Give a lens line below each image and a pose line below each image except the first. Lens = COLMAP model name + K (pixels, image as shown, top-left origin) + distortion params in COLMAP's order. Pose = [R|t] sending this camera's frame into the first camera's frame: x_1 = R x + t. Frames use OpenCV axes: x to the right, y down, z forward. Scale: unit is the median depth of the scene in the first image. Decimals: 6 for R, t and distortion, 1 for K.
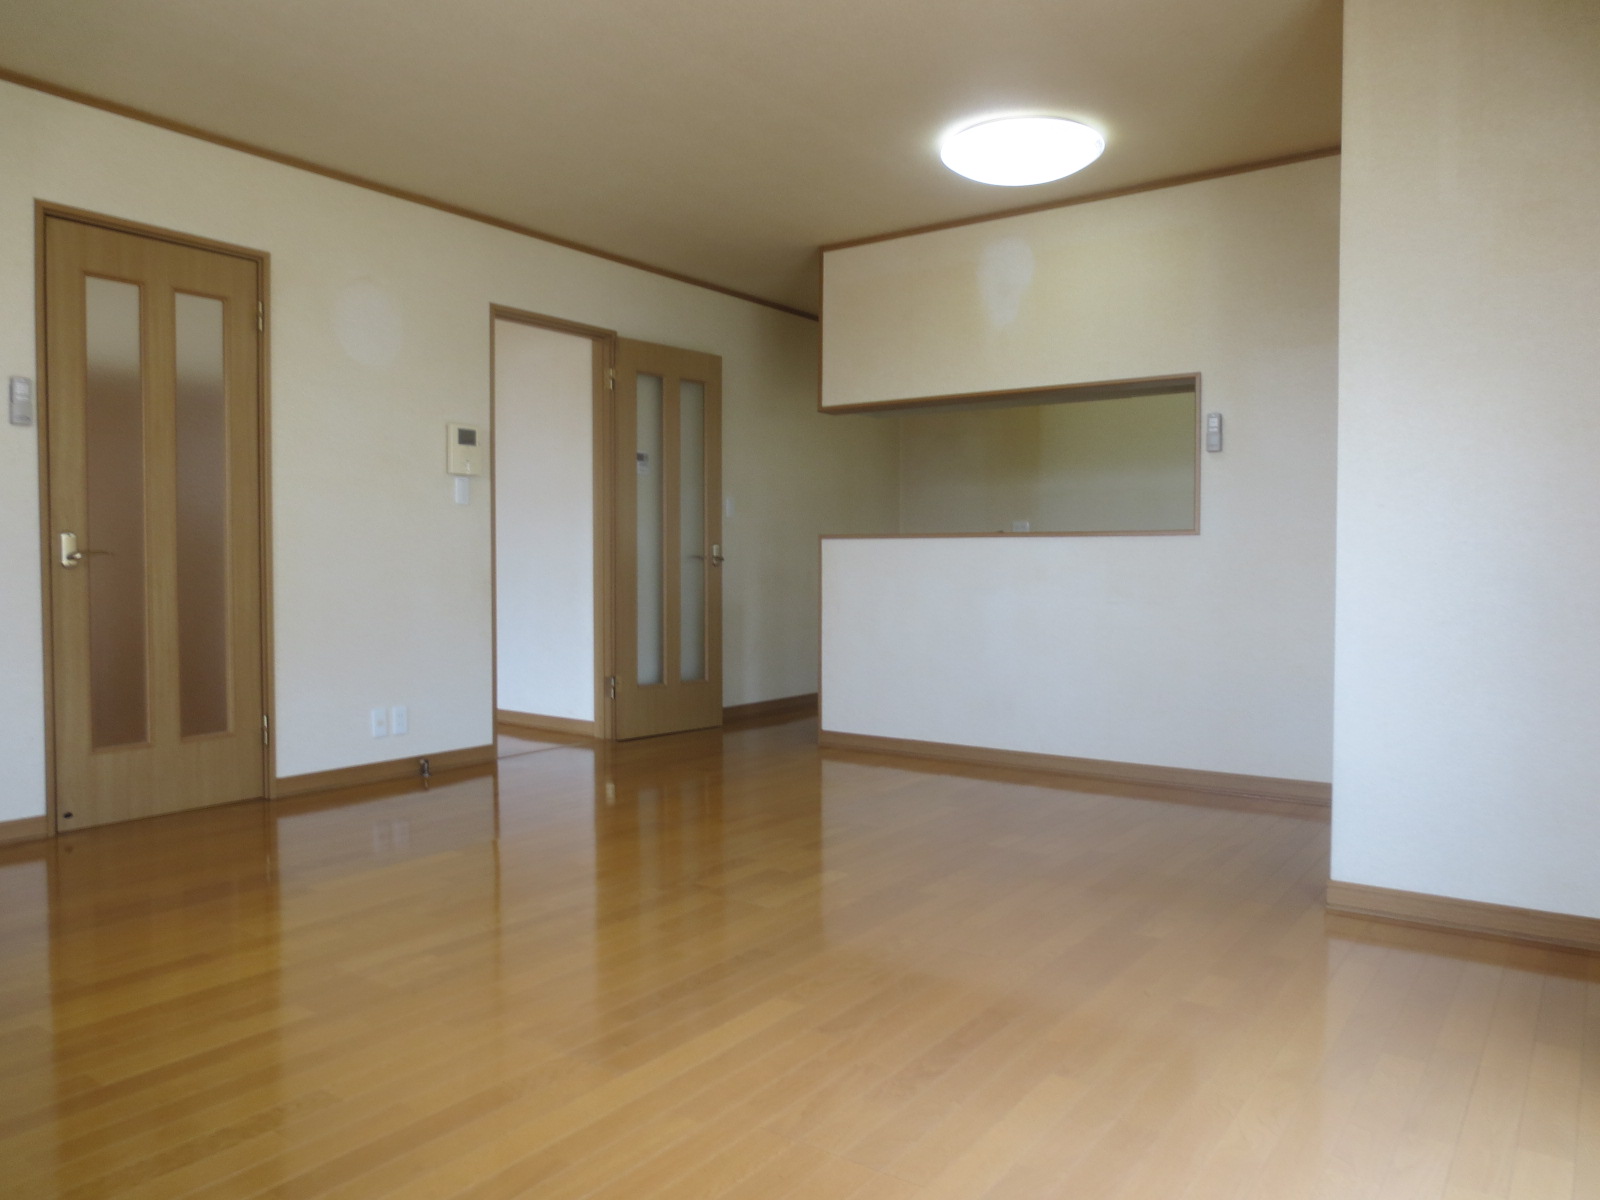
lens RADIAL K [[1133.9, 0, 802.4], [0, 1133.9, 596.5], [0, 0, 1]] dist [-0.049994, 0.044273]
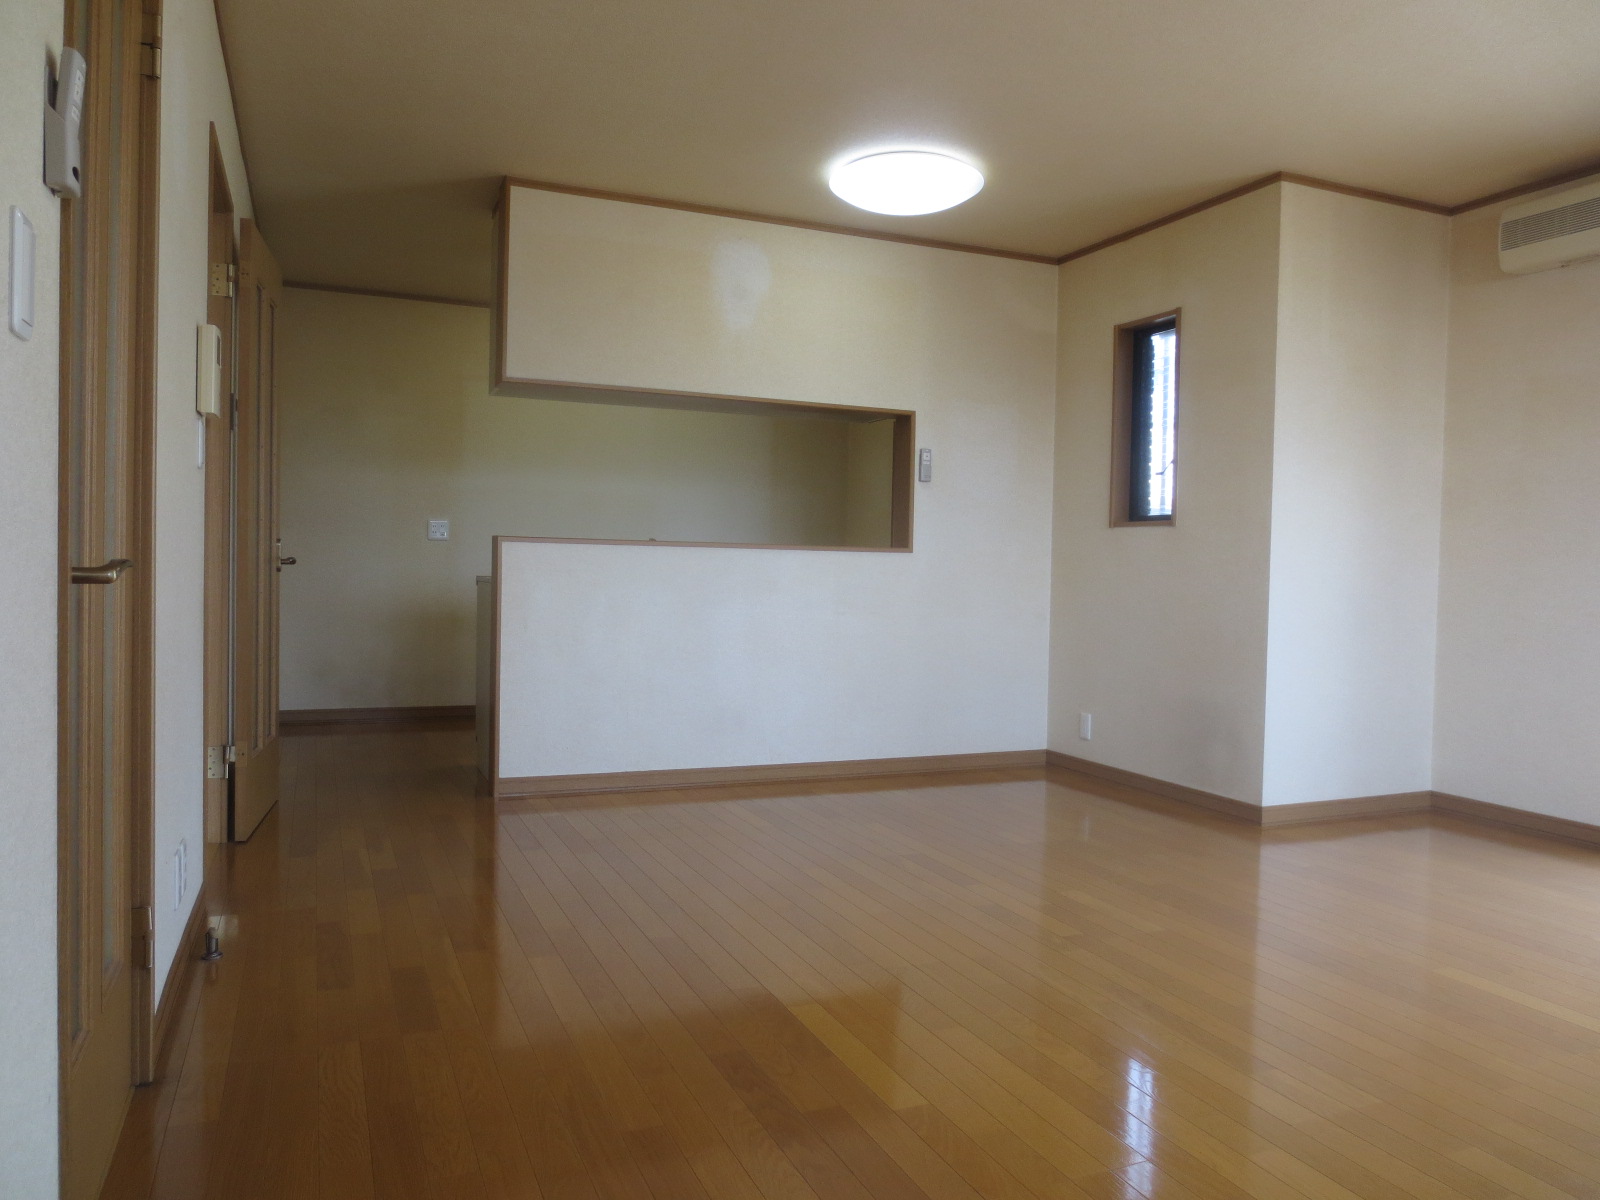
lens RADIAL K [[1133.9, 0, 802.4], [0, 1133.9, 596.5], [0, 0, 1]] dist [-0.049994, 0.044273]
pose [[0.509096, -0.009346, 0.860659, -0.692714], [0.007326, 0.999952, 0.006525, -0.018371], [-0.860678, 0.002983, 0.509140, 0.501738]]
